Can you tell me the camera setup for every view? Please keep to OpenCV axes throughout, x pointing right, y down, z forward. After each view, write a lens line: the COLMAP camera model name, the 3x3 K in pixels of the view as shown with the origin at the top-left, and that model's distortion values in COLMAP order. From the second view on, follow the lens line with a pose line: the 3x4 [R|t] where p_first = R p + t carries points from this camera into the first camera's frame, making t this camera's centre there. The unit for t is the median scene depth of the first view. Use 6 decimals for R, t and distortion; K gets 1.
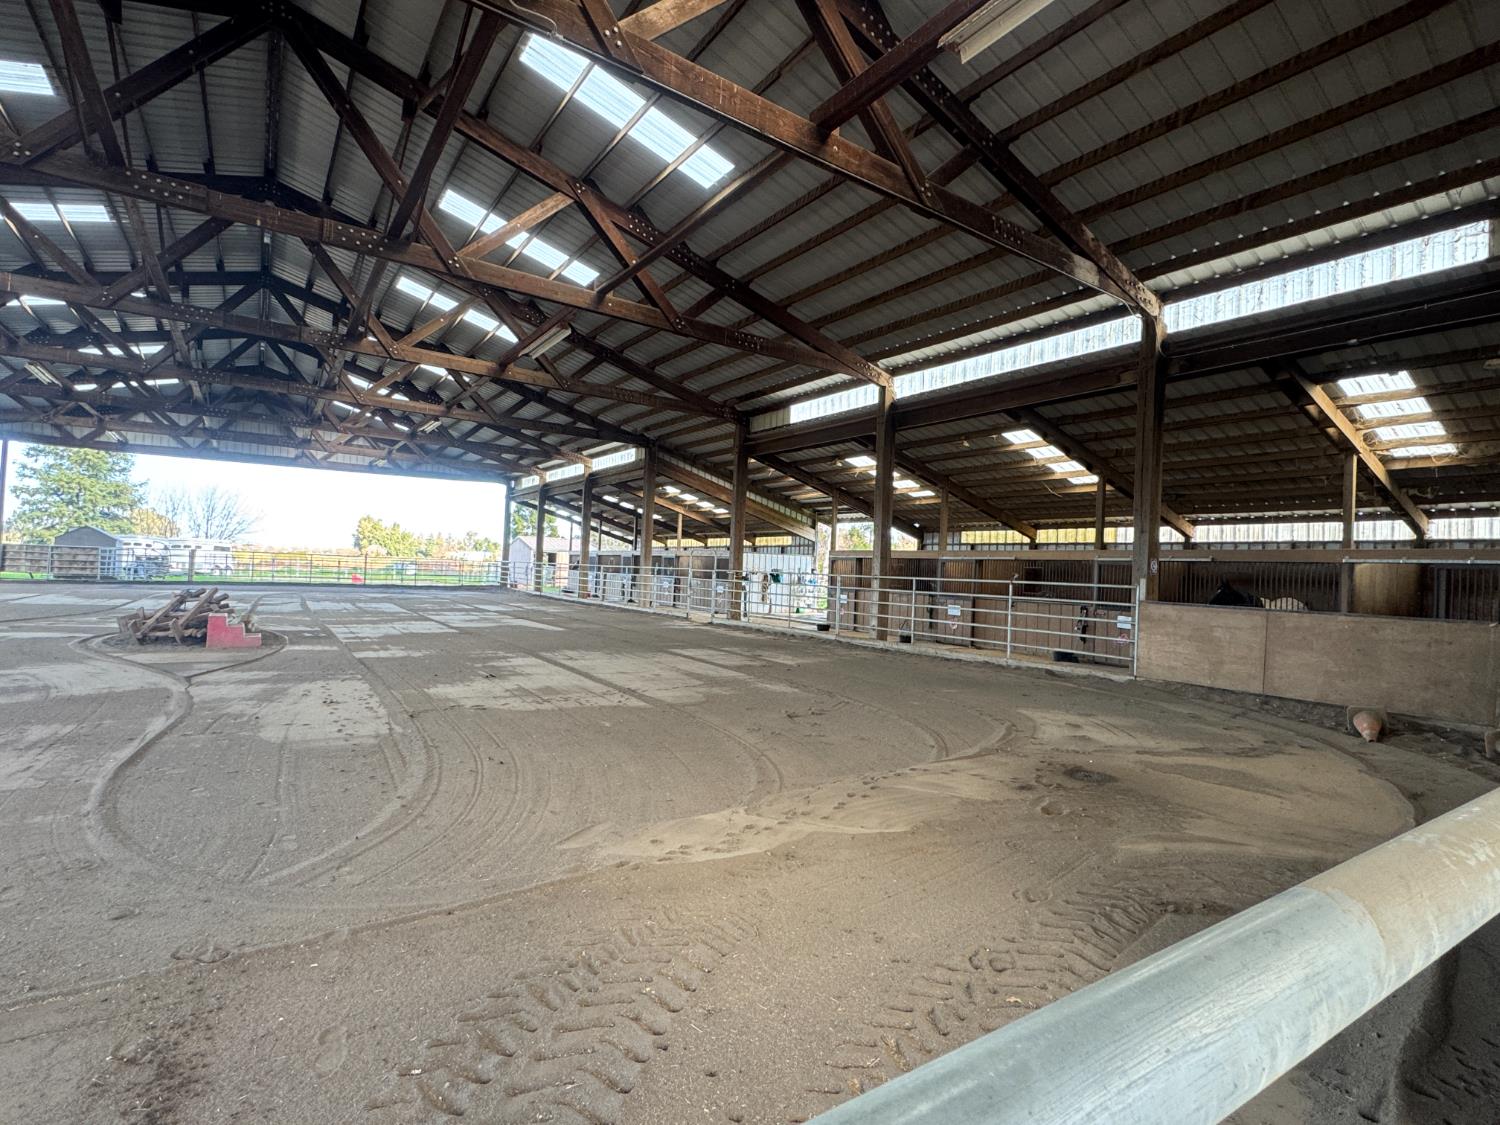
lens RADIAL K [[737.0, 0, 753.8], [0, 737.0, 562.0], [0, 0, 1]] dist [-0.005115, -0.000574]
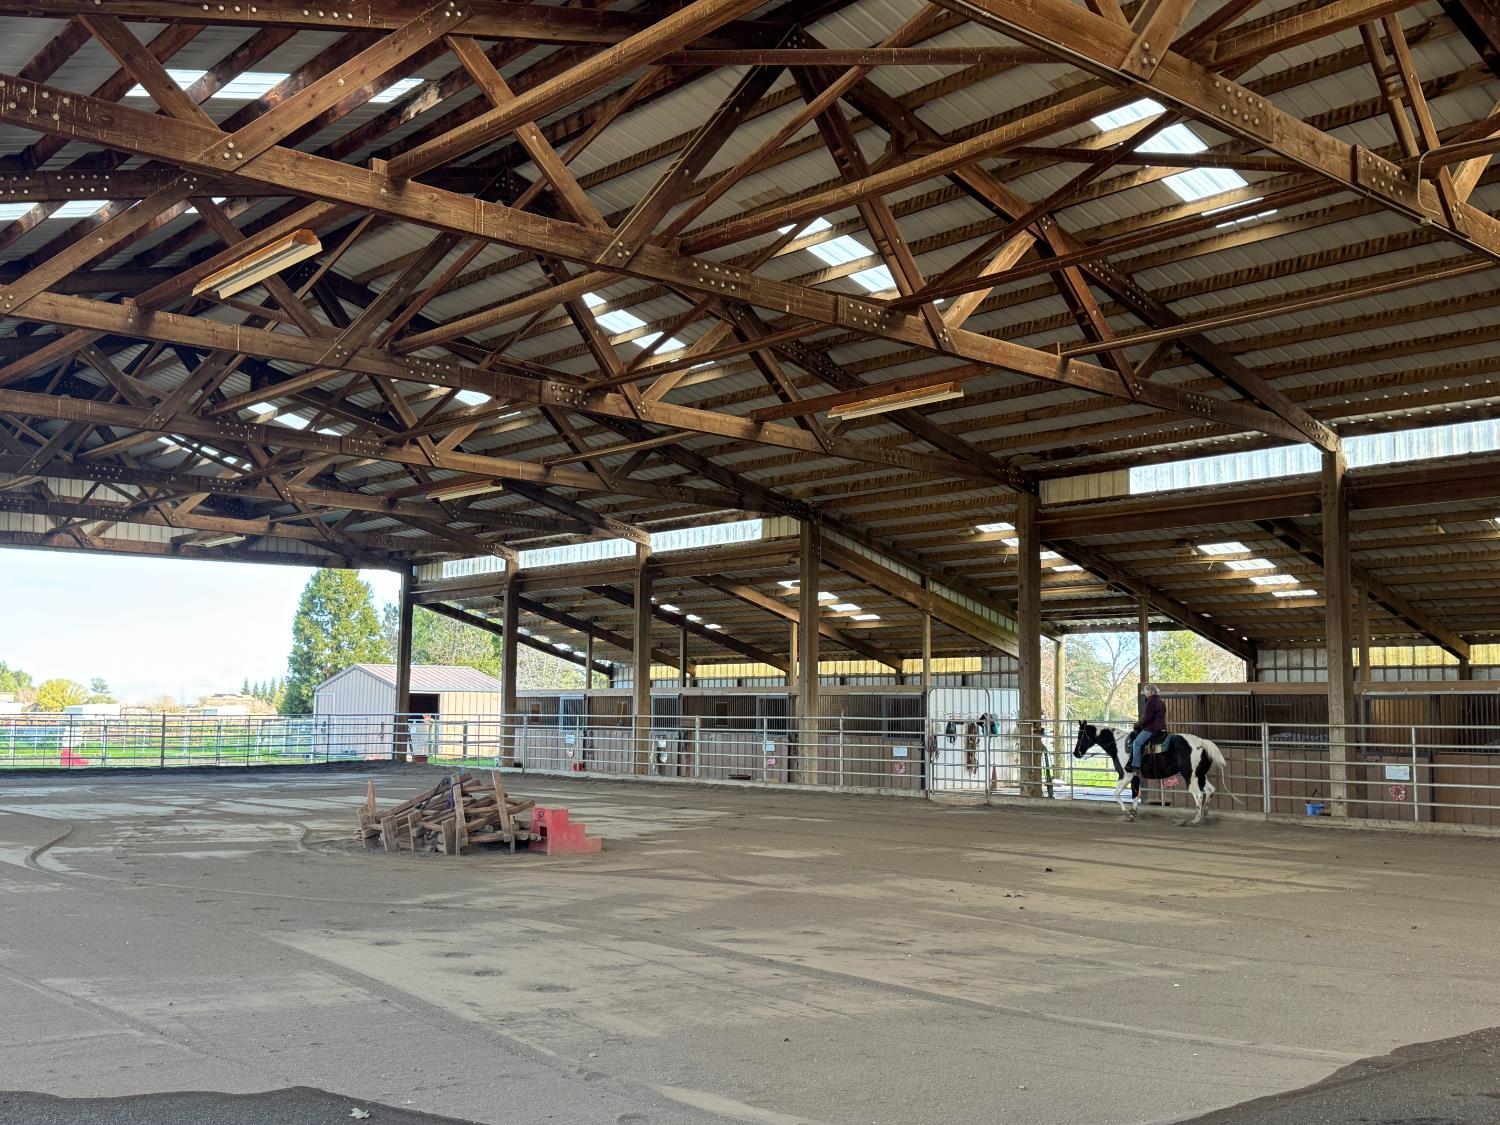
lens RADIAL K [[1535.8, 0, 744.6], [0, 1535.8, 570.4], [0, 0, 1]] dist [0.088346, 0.000000]
pose [[0.991935, -0.018518, 0.125388, -0.622379], [0.028388, 0.996597, -0.077387, -0.030148], [-0.123528, 0.080323, 0.989085, -0.427321]]
